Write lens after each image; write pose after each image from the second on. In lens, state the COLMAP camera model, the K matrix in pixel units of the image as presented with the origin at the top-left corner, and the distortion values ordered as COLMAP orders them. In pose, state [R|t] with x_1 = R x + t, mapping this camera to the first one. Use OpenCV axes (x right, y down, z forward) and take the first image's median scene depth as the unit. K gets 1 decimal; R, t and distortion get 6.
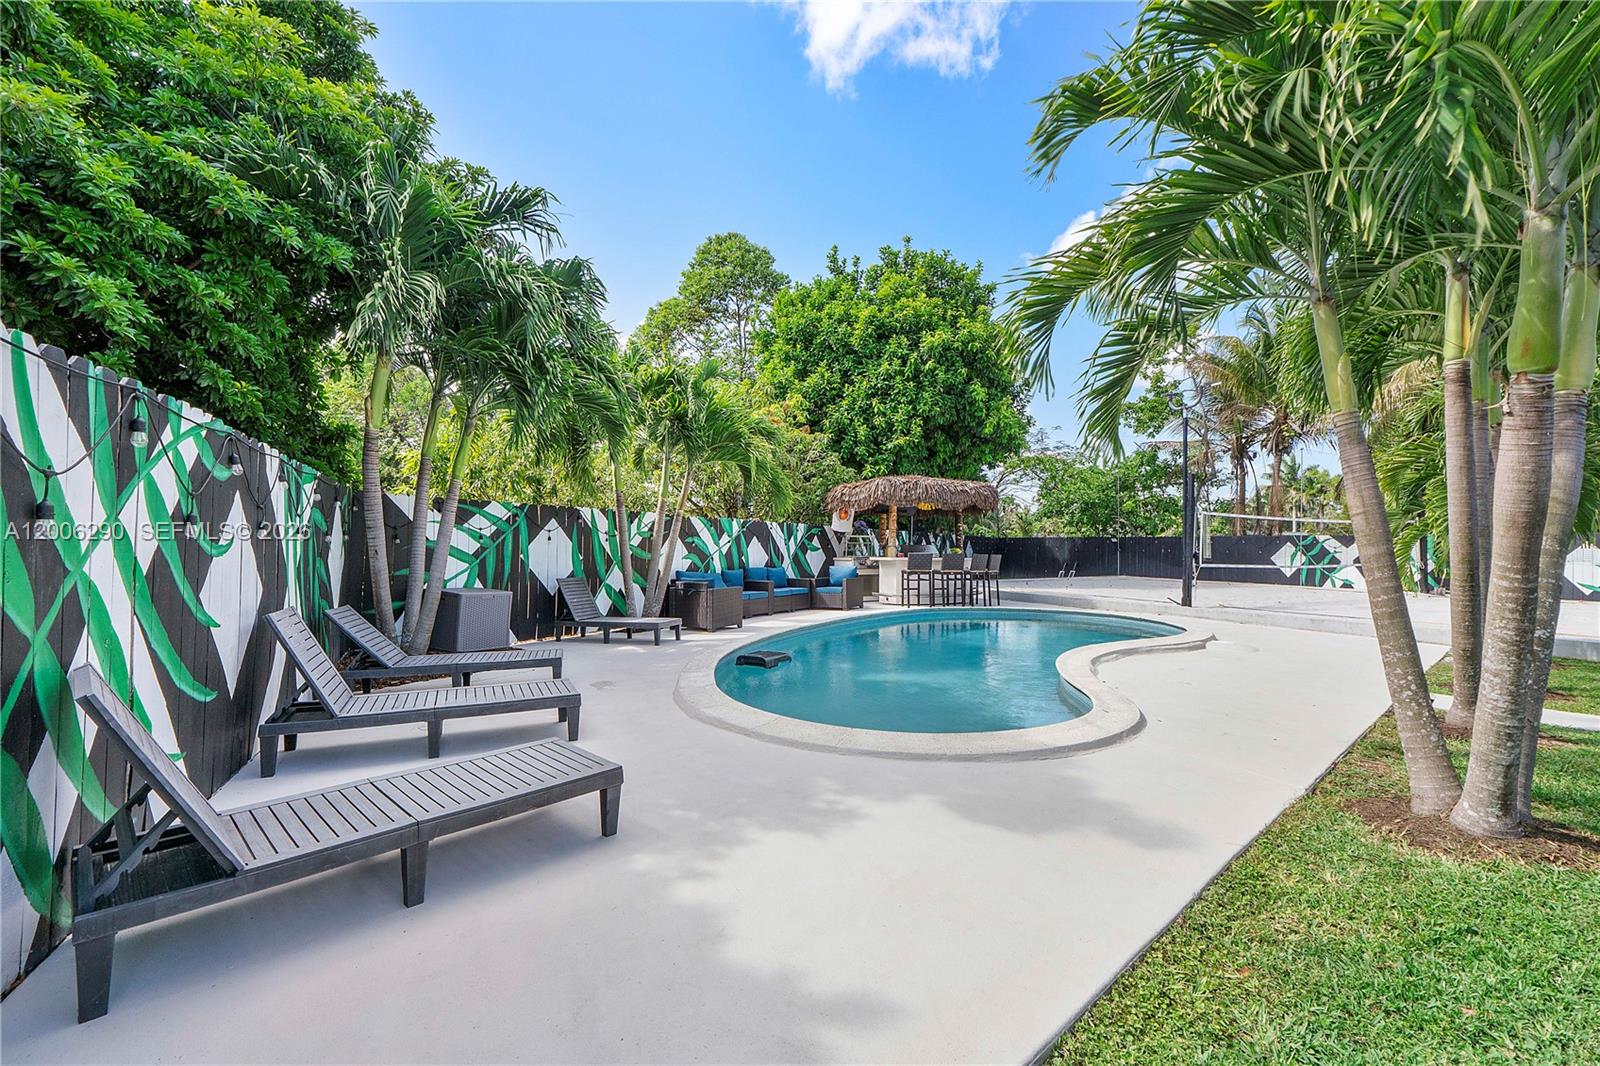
lens RADIAL K [[689.6, 0, 813.5], [0, 689.6, 538.3], [0, 0, 1]] dist [0.002168, 0.001167]
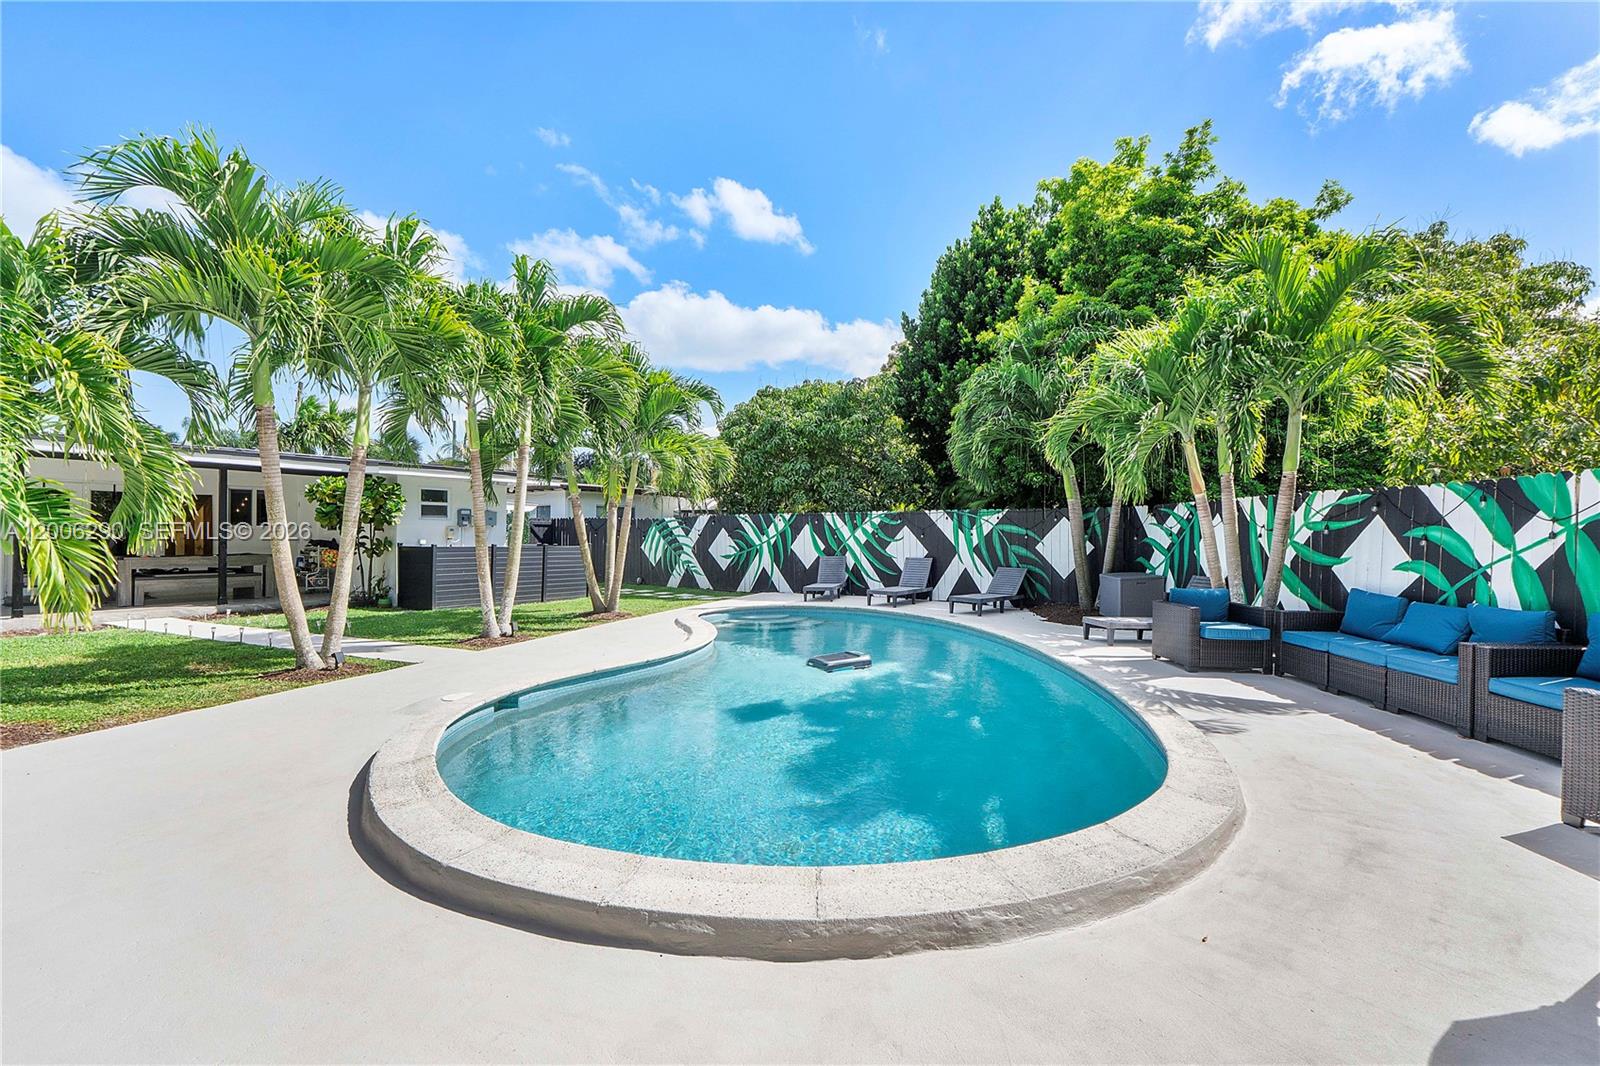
lens RADIAL K [[689.6, 0, 794.6], [0, 689.6, 541.1], [0, 0, 1]] dist [0.002168, 0.001167]
pose [[-0.888879, -0.007501, -0.458080, 0.443648], [-0.005907, 0.999970, -0.004913, 0.013139], [0.458103, -0.001662, -0.888897, 1.230332]]
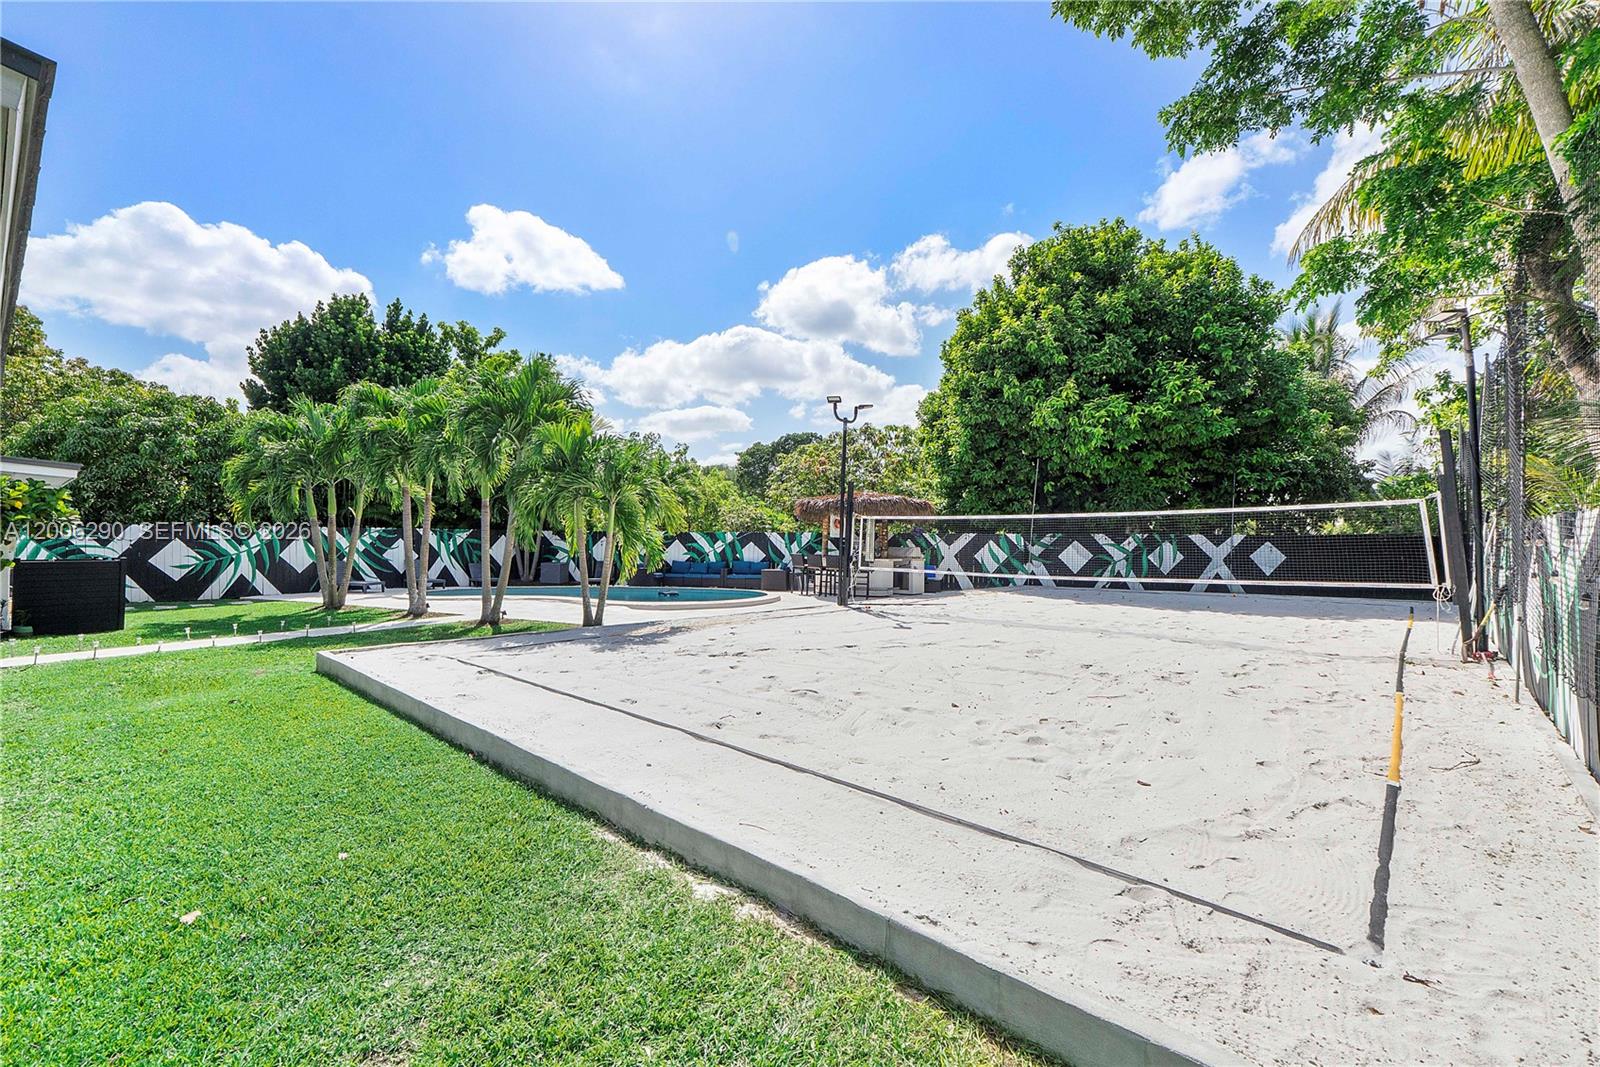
lens RADIAL K [[689.6, 0, 783.4], [0, 689.6, 535.6], [0, 0, 1]] dist [0.002168, 0.001167]
pose [[0.332892, -0.016877, -0.942814, 1.659012], [0.009432, 0.999849, -0.014568, 0.007452], [0.942918, -0.004043, 0.333001, 0.615249]]
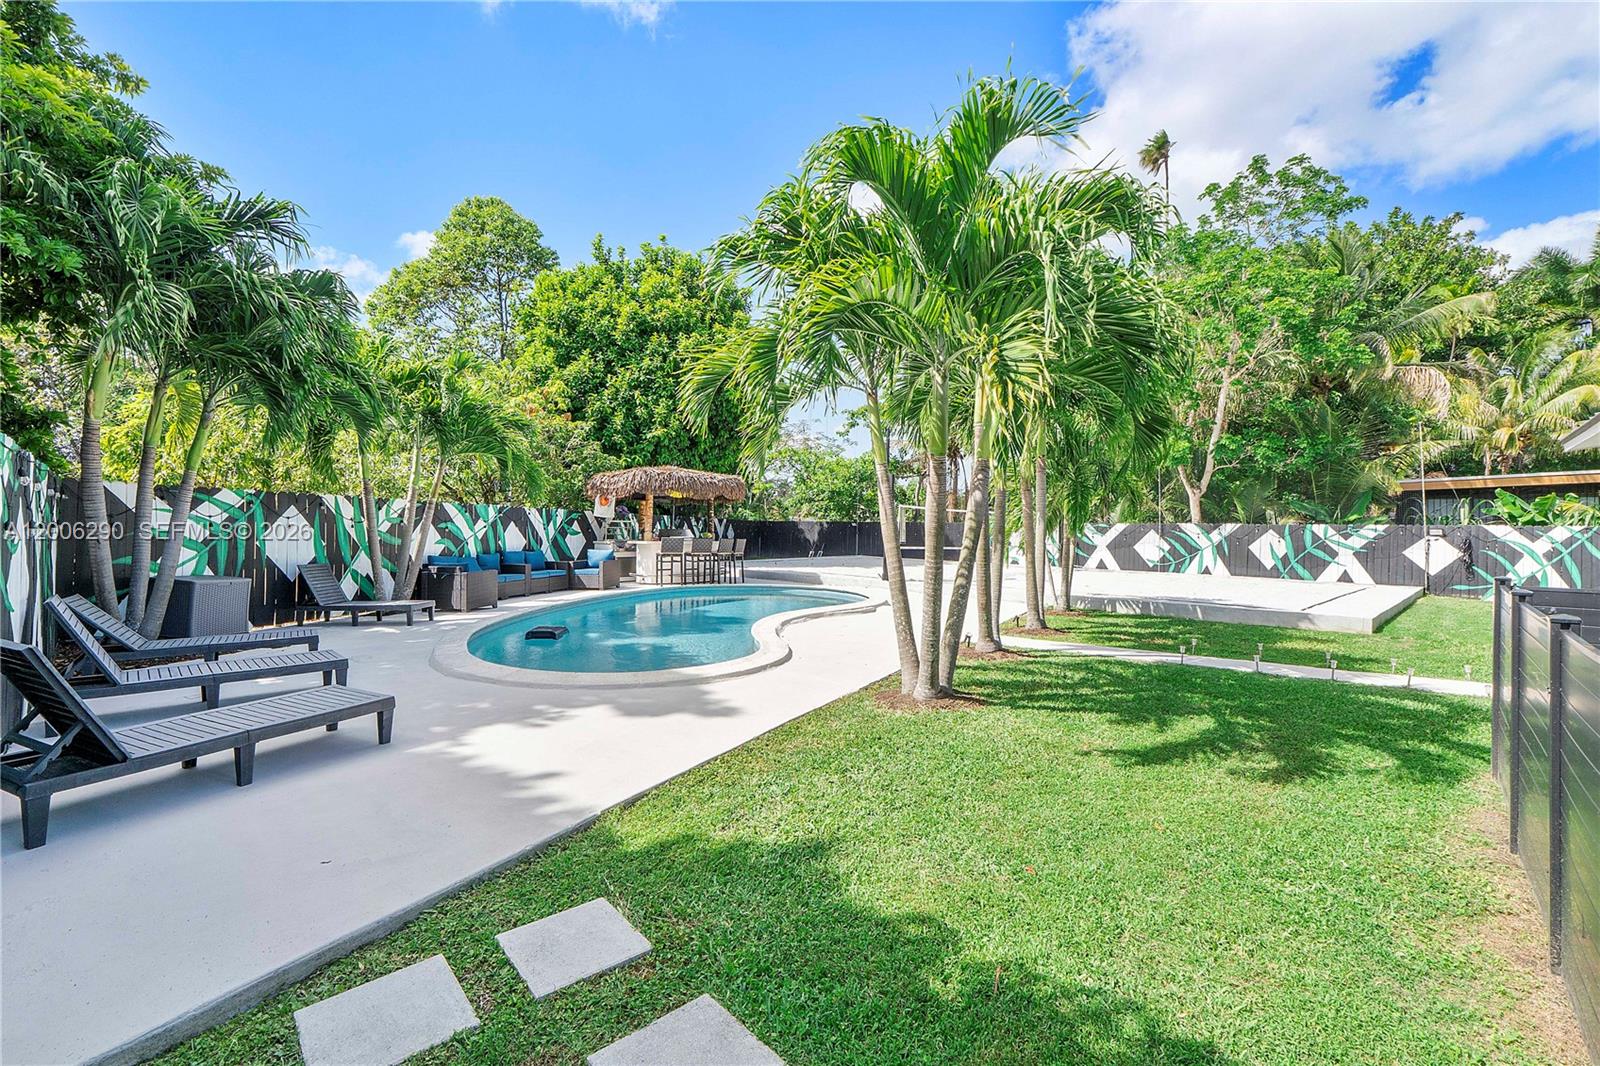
lens RADIAL K [[689.6, 0, 809.2], [0, 689.6, 527.7], [0, 0, 1]] dist [0.002168, 0.001167]
pose [[0.951582, 0.004786, 0.307358, 0.025314], [-0.009239, 0.999872, 0.013032, -0.012751], [-0.307256, -0.015241, 0.951505, -0.154335]]
